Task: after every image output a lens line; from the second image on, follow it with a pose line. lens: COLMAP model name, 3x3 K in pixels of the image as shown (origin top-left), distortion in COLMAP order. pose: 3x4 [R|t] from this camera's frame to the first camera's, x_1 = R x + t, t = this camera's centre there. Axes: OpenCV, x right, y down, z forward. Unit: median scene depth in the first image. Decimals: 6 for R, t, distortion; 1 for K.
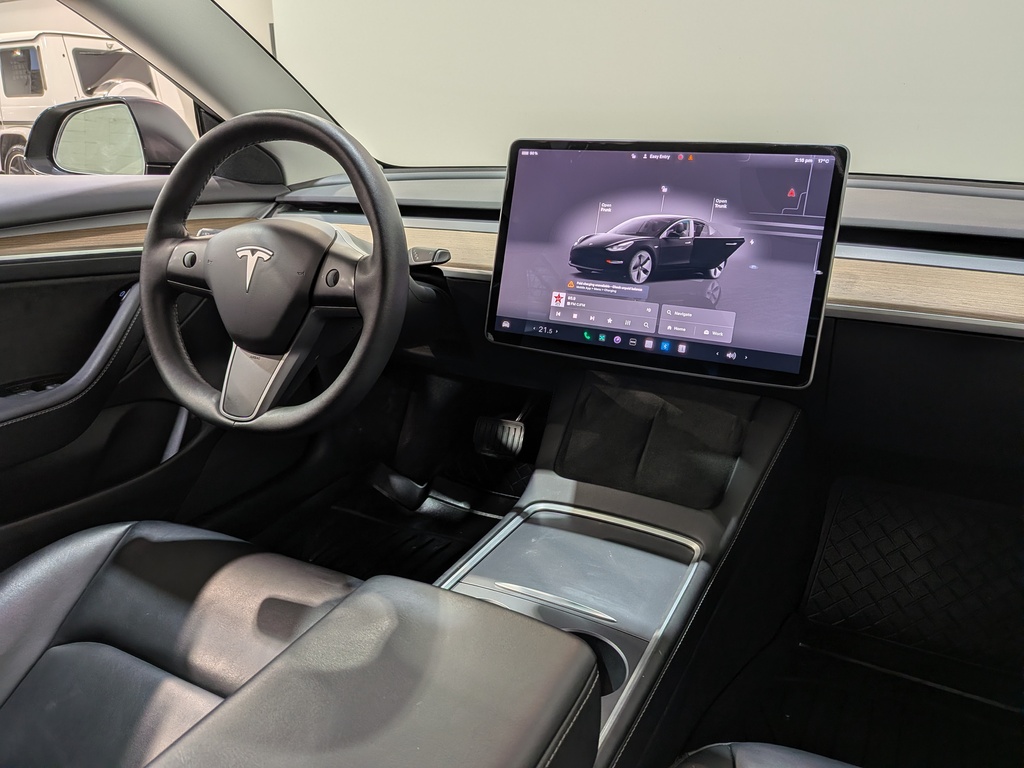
lens RADIAL K [[743.7, 0, 506.9], [0, 743.7, 380.1], [0, 0, 1]] dist [0.044116, -0.065818]
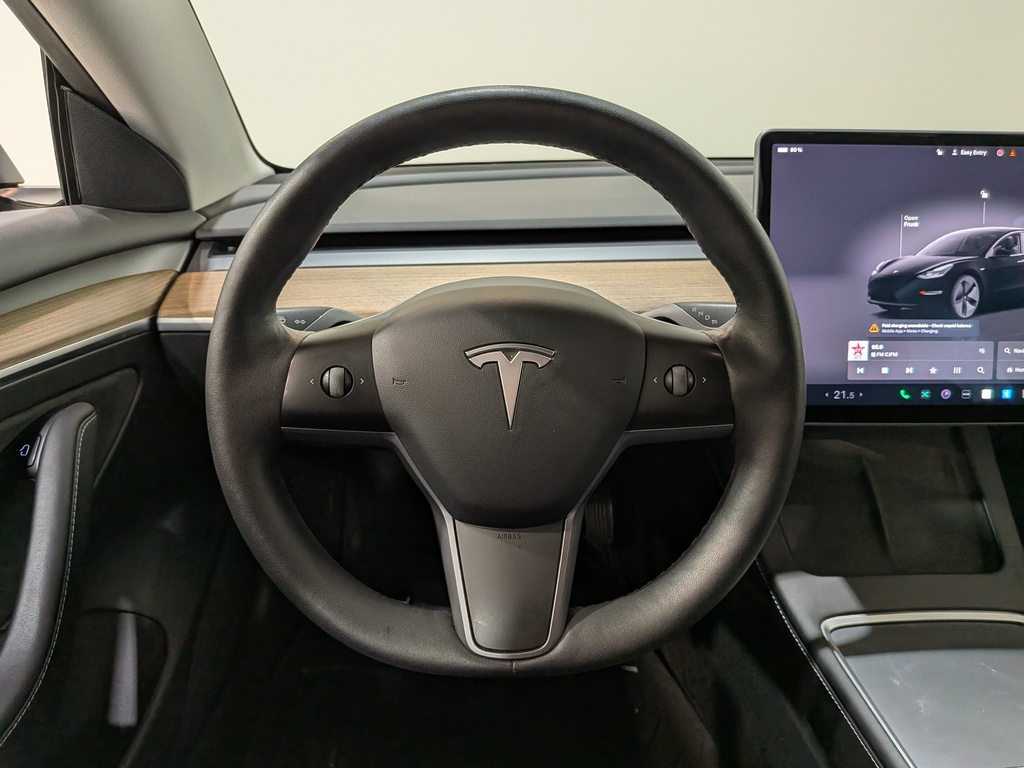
lens RADIAL K [[743.7, 0, 511.0], [0, 743.7, 388.8], [0, 0, 1]] dist [0.044116, -0.065818]
pose [[0.873679, -0.173105, 0.454665, -0.583988], [0.159160, 0.984831, 0.069115, -0.181977], [-0.459732, 0.011980, 0.887977, 0.519753]]
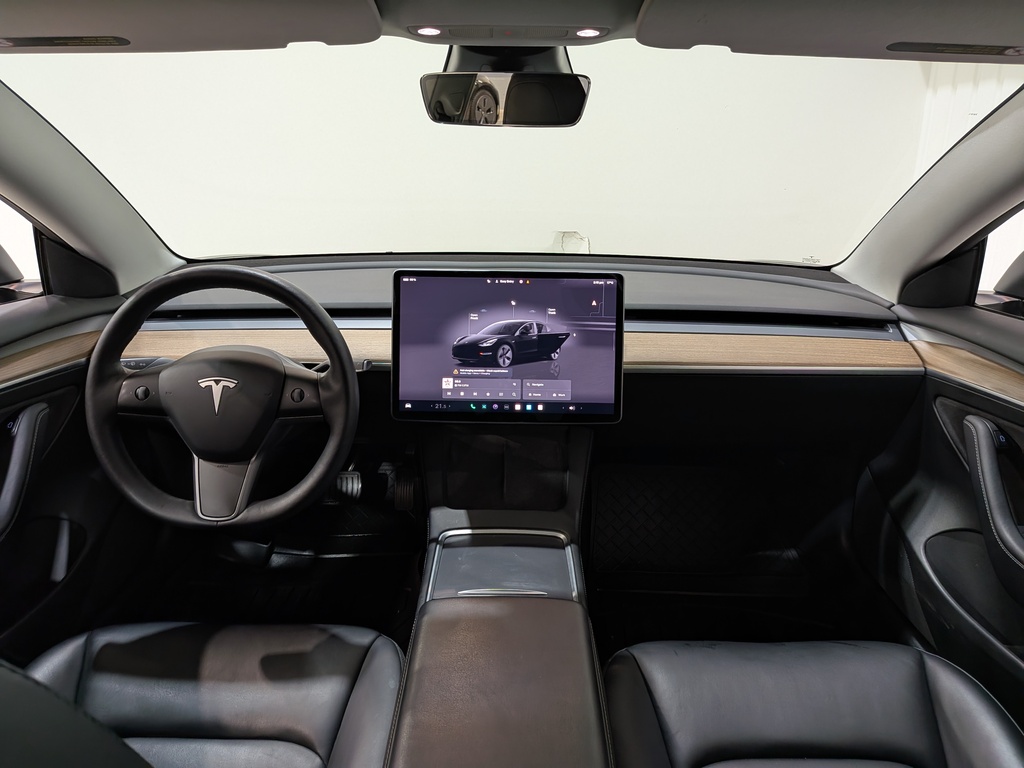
lens RADIAL K [[743.7, 0, 513.2], [0, 743.7, 378.6], [0, 0, 1]] dist [0.044116, -0.065818]
pose [[0.889000, -0.135711, 0.437335, -0.439970], [0.142149, 0.989679, 0.018155, -0.128704], [-0.435285, 0.046027, 0.899115, -0.310755]]
